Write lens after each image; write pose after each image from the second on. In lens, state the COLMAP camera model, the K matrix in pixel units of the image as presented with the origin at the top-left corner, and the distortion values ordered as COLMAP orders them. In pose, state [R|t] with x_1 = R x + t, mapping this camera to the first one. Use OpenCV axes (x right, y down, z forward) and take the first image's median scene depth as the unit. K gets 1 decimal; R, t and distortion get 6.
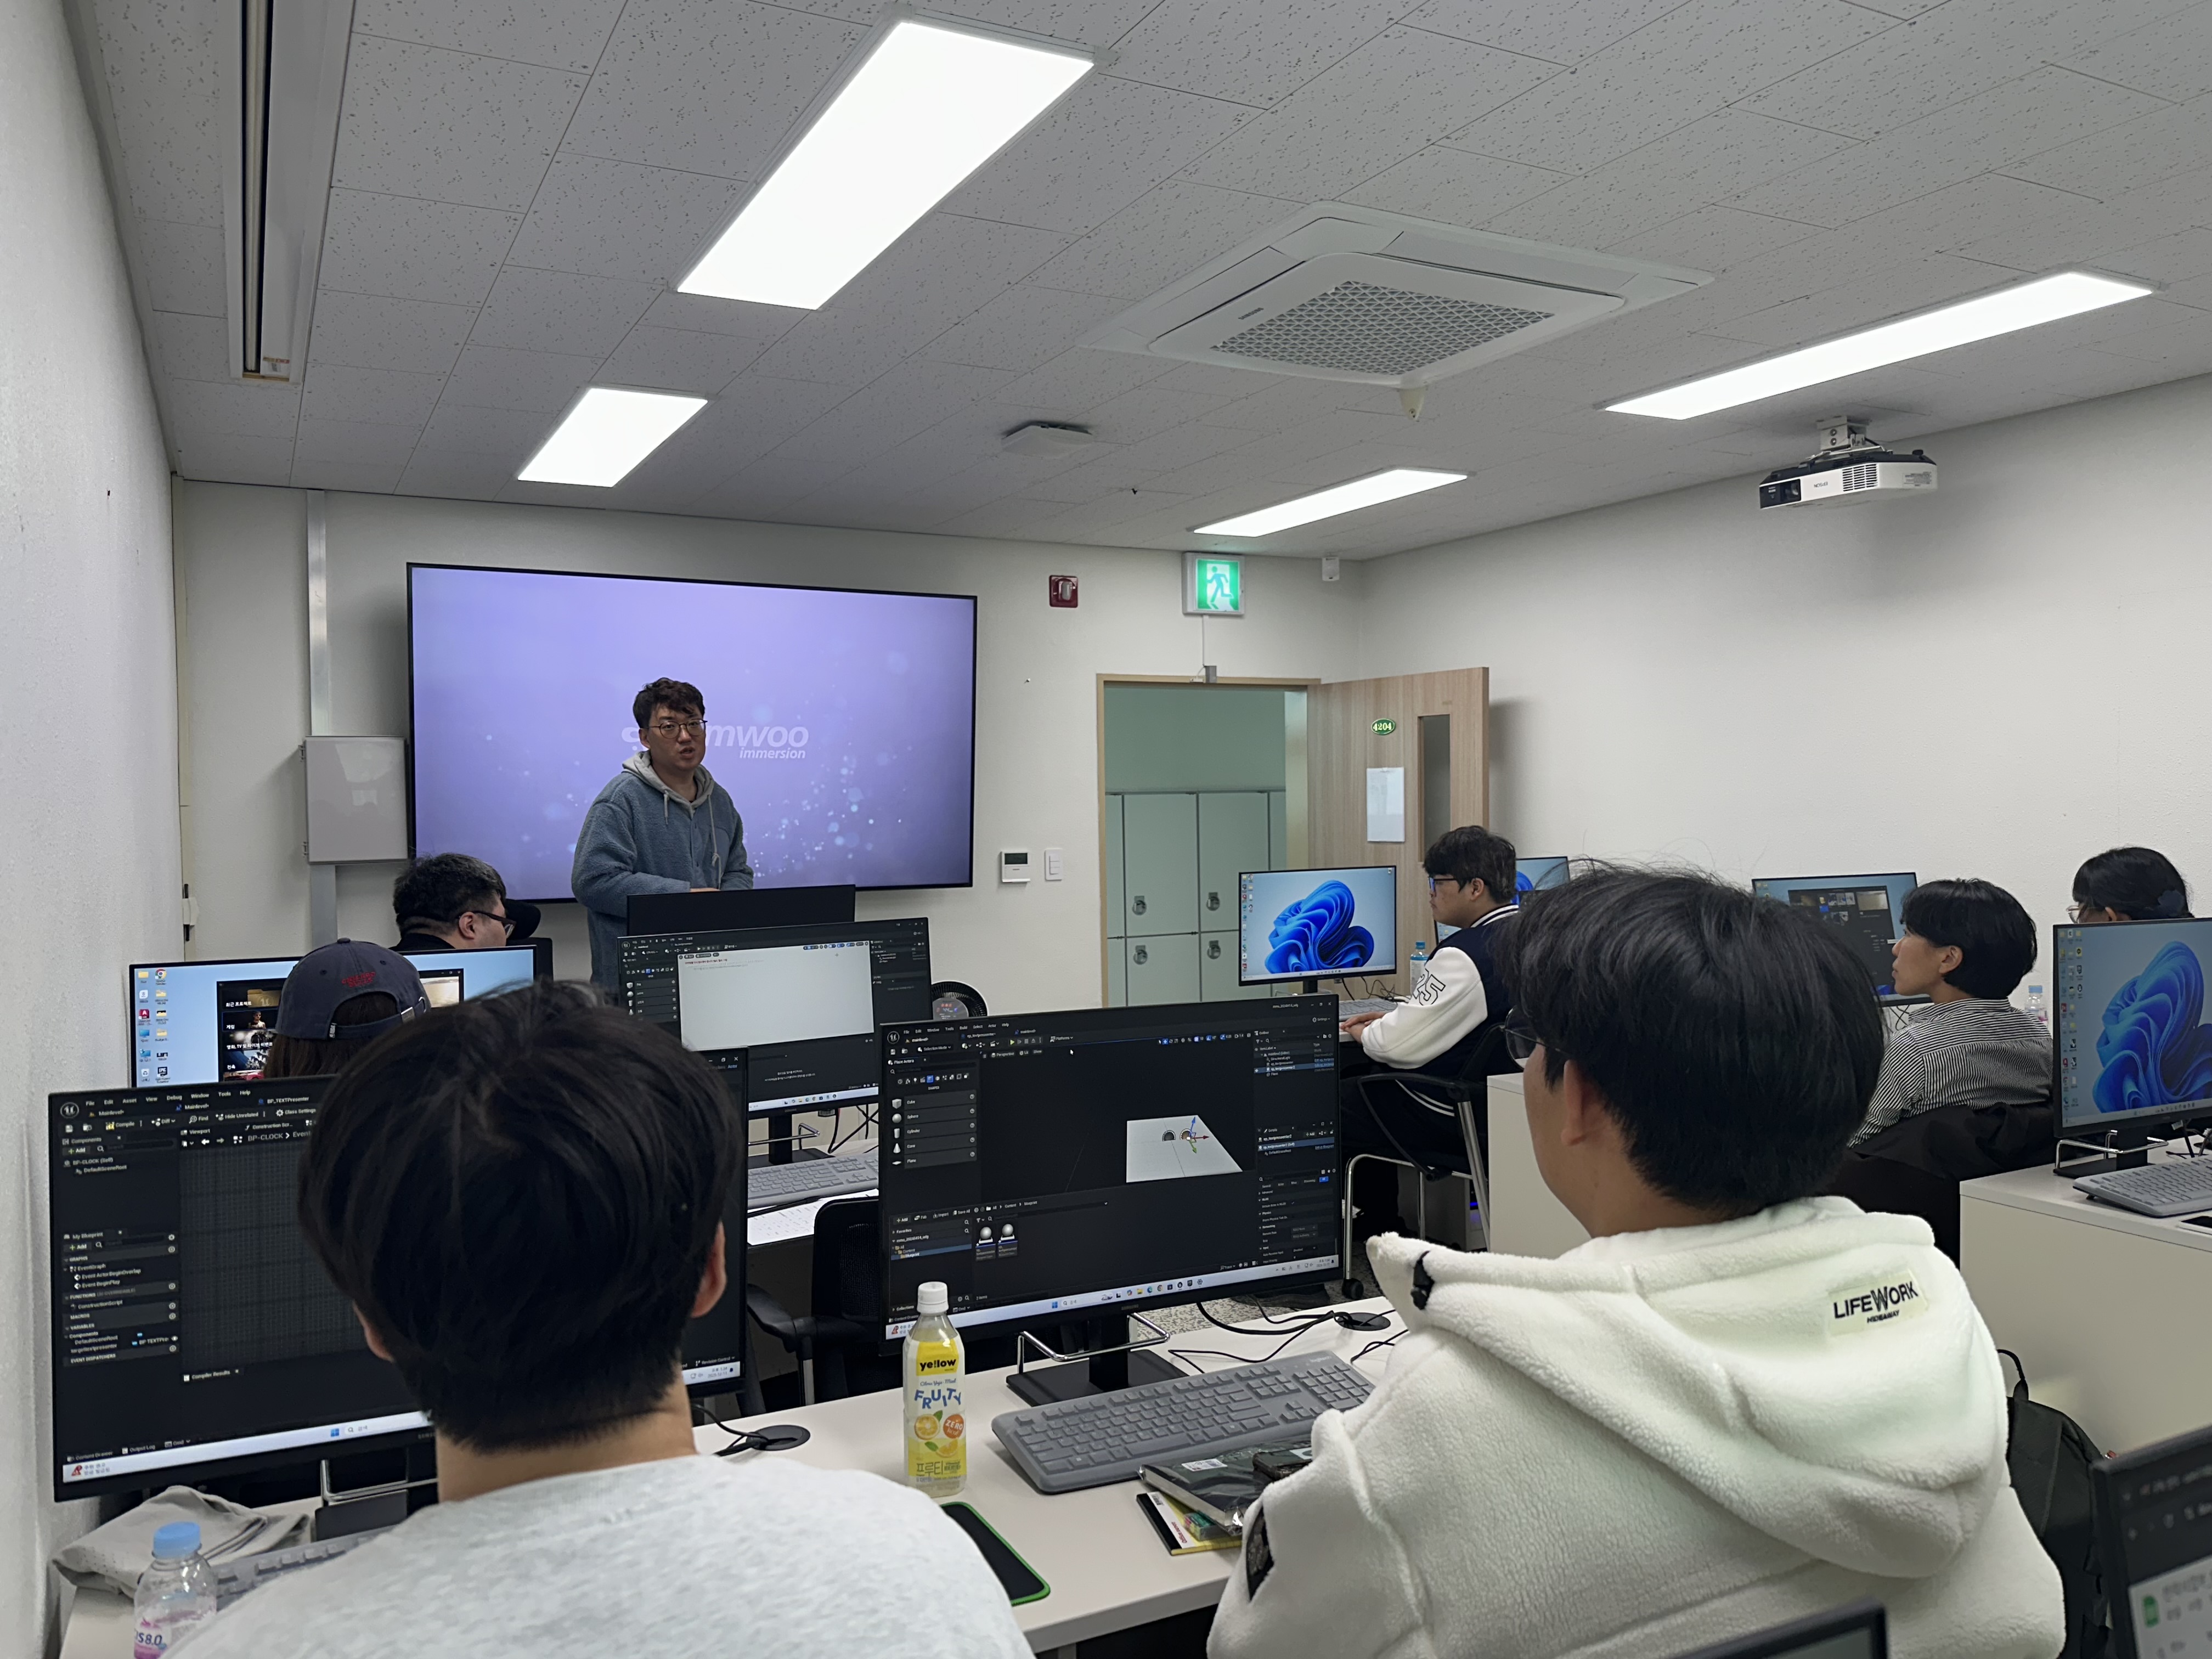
lens RADIAL K [[1627.5, 0, 1105.5], [0, 1627.5, 821.8], [0, 0, 1]] dist [0.003340, 0.000663]
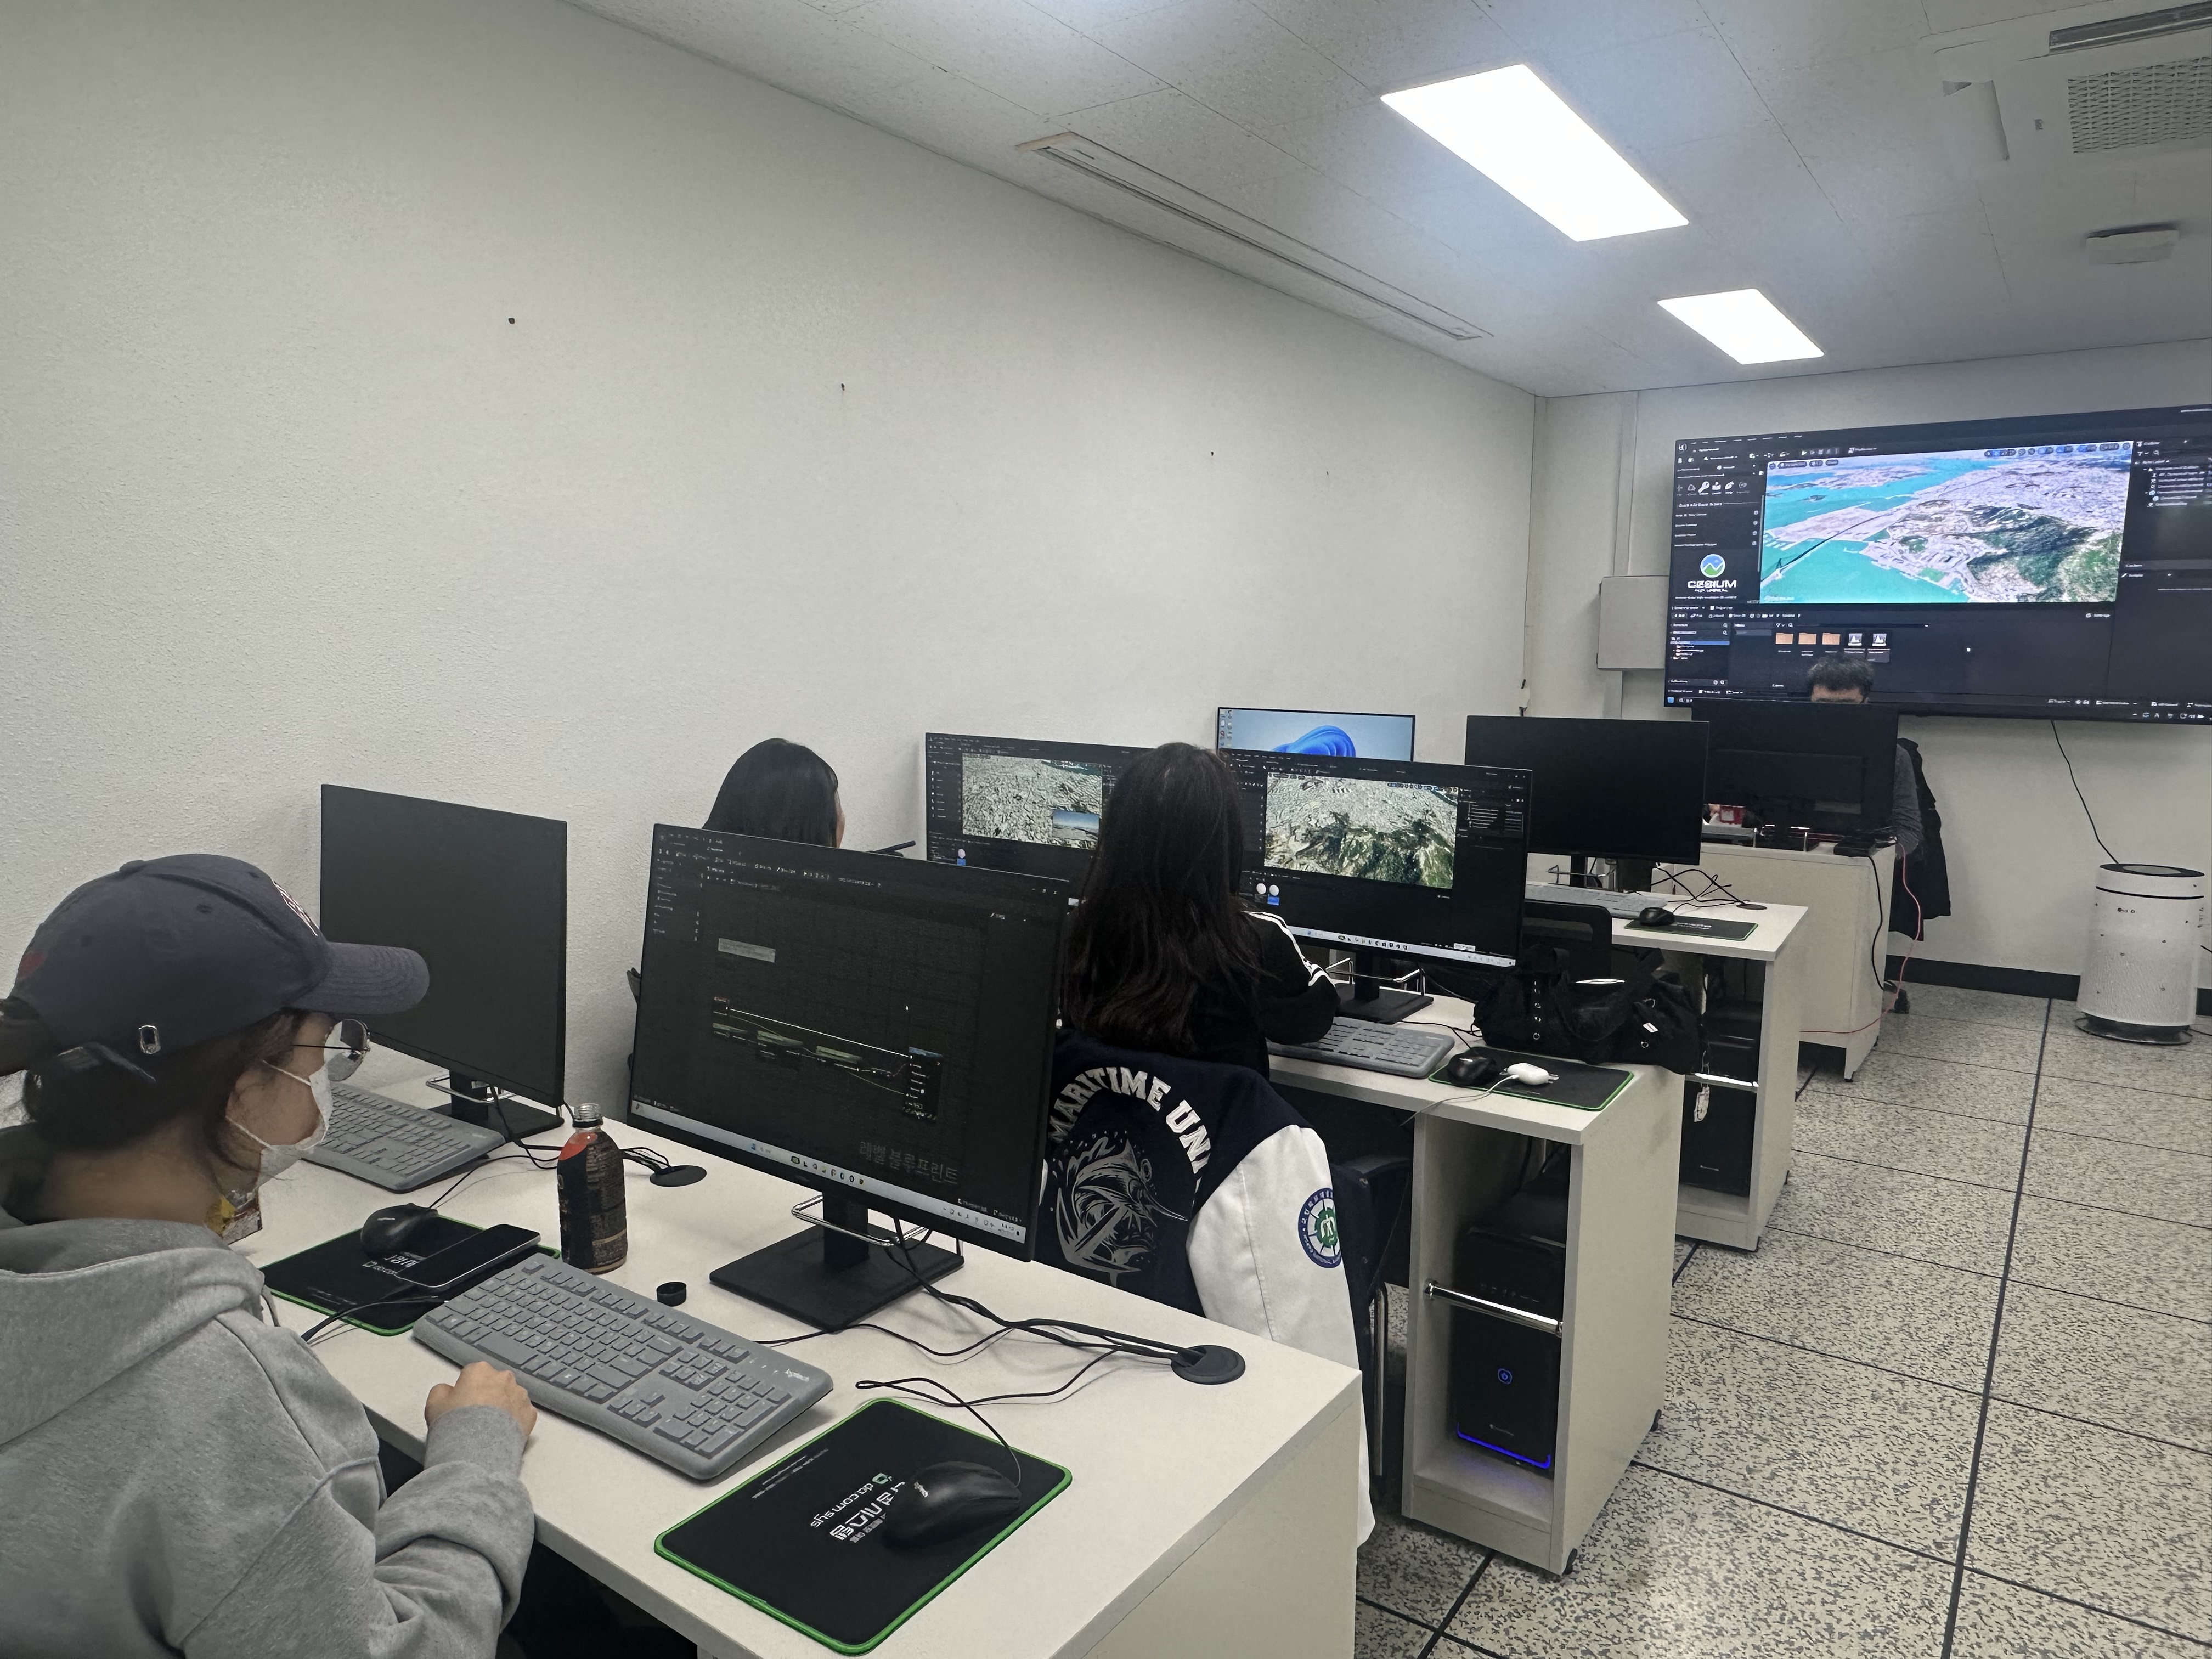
lens RADIAL K [[1420.8, 0, 1107.9], [0, 1420.8, 828.8], [0, 0, 1]] dist [0.002315, 0.000261]
pose [[0.458151, 0.136611, -0.878314, 0.524847], [-0.023698, 0.989645, 0.141566, -0.002519], [0.888558, -0.044044, 0.456644, 0.079461]]
